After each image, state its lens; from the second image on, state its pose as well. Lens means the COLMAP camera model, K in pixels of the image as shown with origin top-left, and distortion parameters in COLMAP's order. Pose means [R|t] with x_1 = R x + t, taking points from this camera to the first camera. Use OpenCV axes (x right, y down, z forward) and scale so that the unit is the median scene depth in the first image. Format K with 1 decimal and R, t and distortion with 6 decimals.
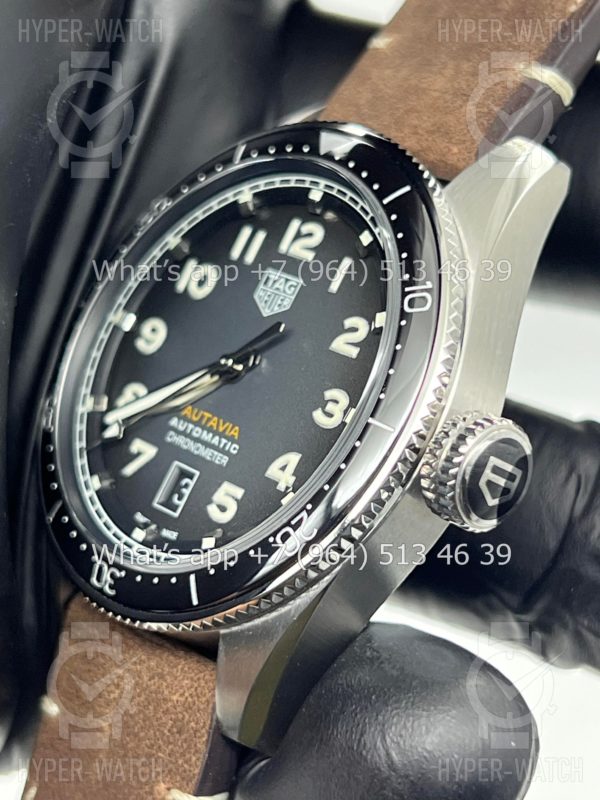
lens RADIAL K [[1925.9, 0, 297.9], [0, 1925.9, 405.1], [0, 0, 1]] dist [0.189654, 0.000000]
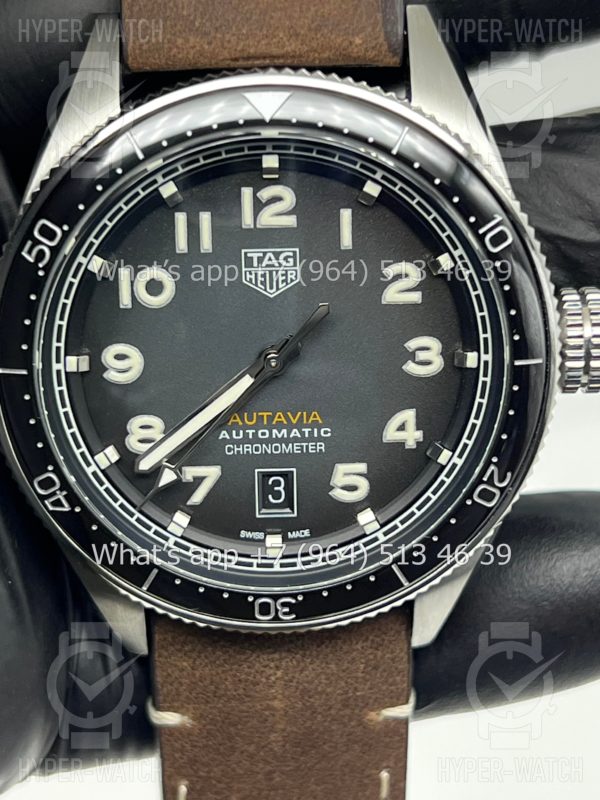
lens RADIAL K [[1925.9, 0, 304.3], [0, 1925.9, 389.2], [0, 0, 1]] dist [0.189654, 0.000000]
pose [[0.621761, -0.599460, 0.504045, -0.521404], [0.273791, 0.769322, 0.577220, -0.564092], [-0.733793, -0.220890, 0.642461, 0.377659]]
